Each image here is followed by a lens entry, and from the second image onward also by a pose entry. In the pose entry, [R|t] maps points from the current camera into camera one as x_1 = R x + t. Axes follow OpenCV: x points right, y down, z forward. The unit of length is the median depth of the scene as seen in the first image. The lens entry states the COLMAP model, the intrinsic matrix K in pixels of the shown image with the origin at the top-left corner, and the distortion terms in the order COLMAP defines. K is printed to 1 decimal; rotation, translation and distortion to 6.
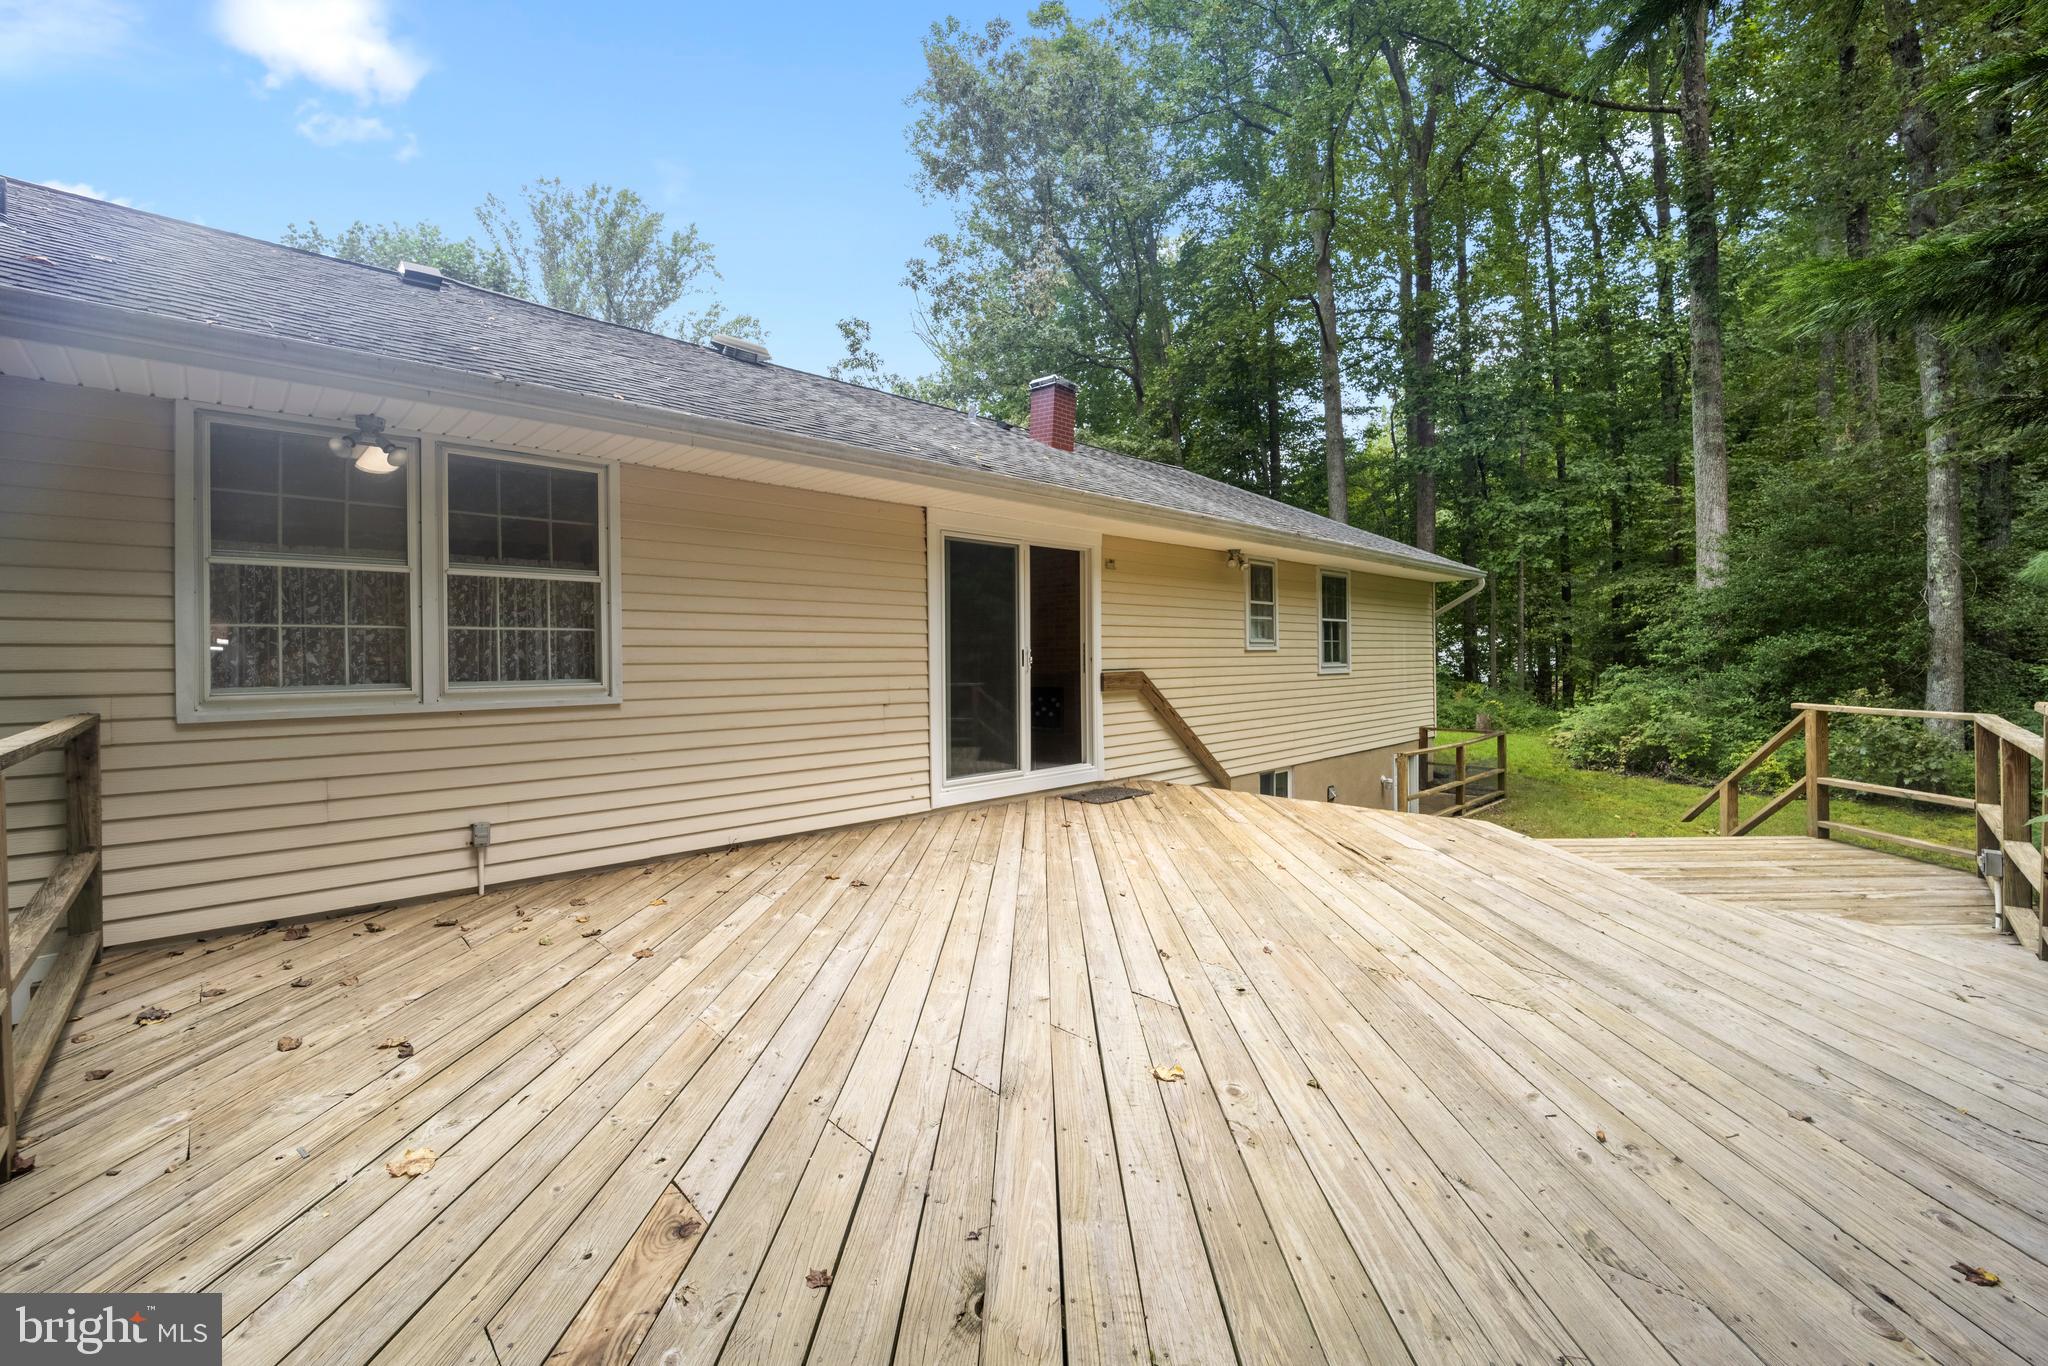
lens RADIAL K [[834.8, 0, 1053.8], [0, 834.8, 653.3], [0, 0, 1]] dist [-0.002813, -0.000135]
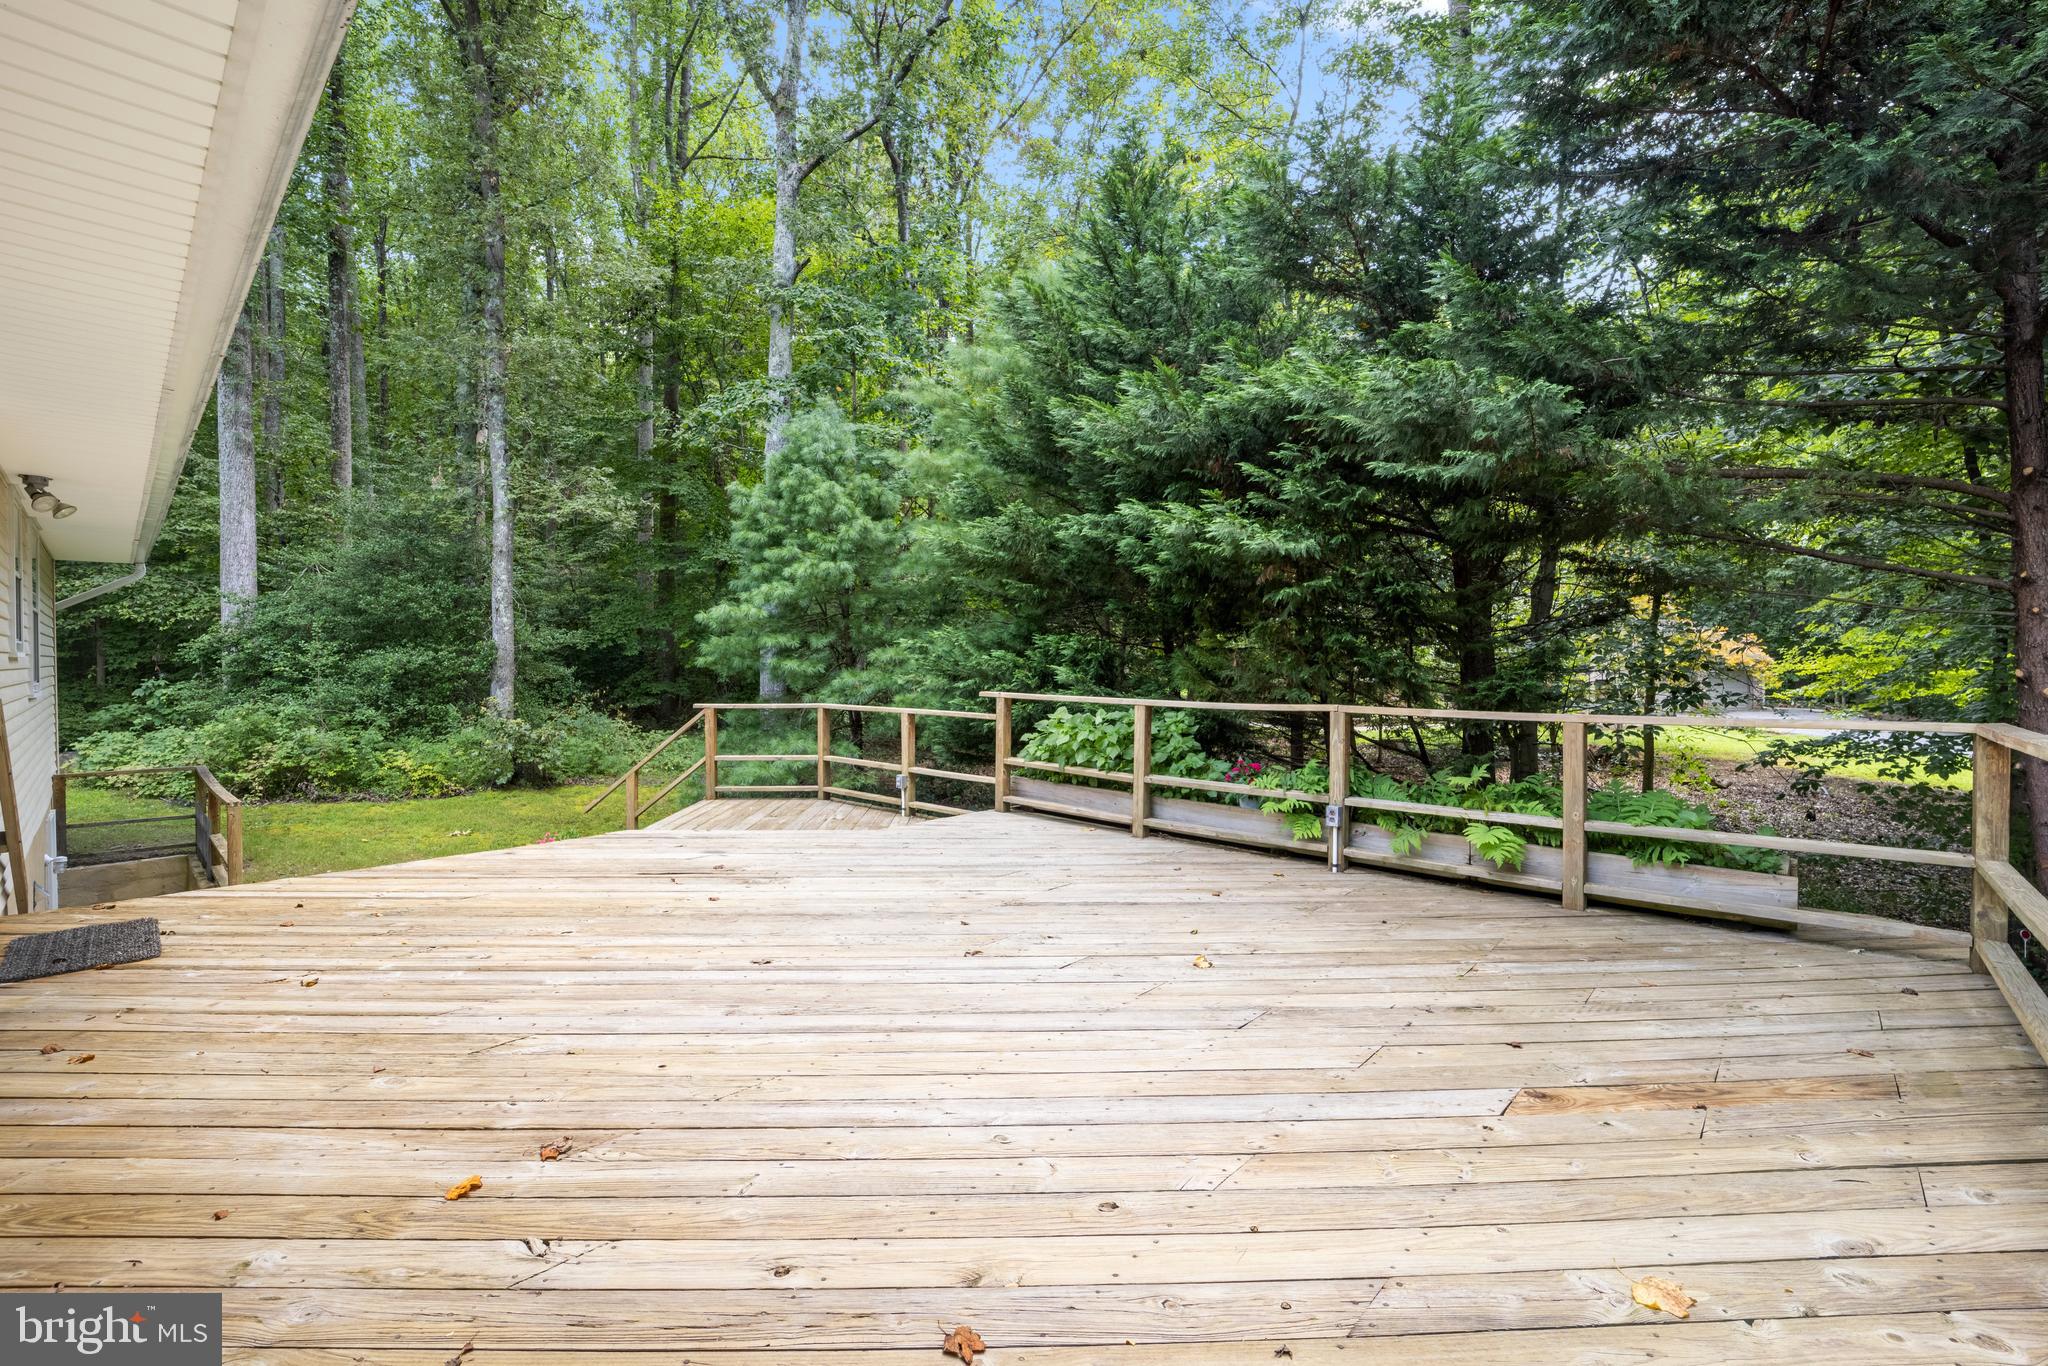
lens RADIAL K [[834.8, 0, 1023.1], [0, 834.8, 680.3], [0, 0, 1]] dist [-0.002813, -0.000135]
pose [[-0.028259, -0.009237, 0.999558, -0.486943], [-0.007056, 0.999934, 0.009041, 0.005734], [-0.999576, -0.006797, -0.028323, 0.520214]]
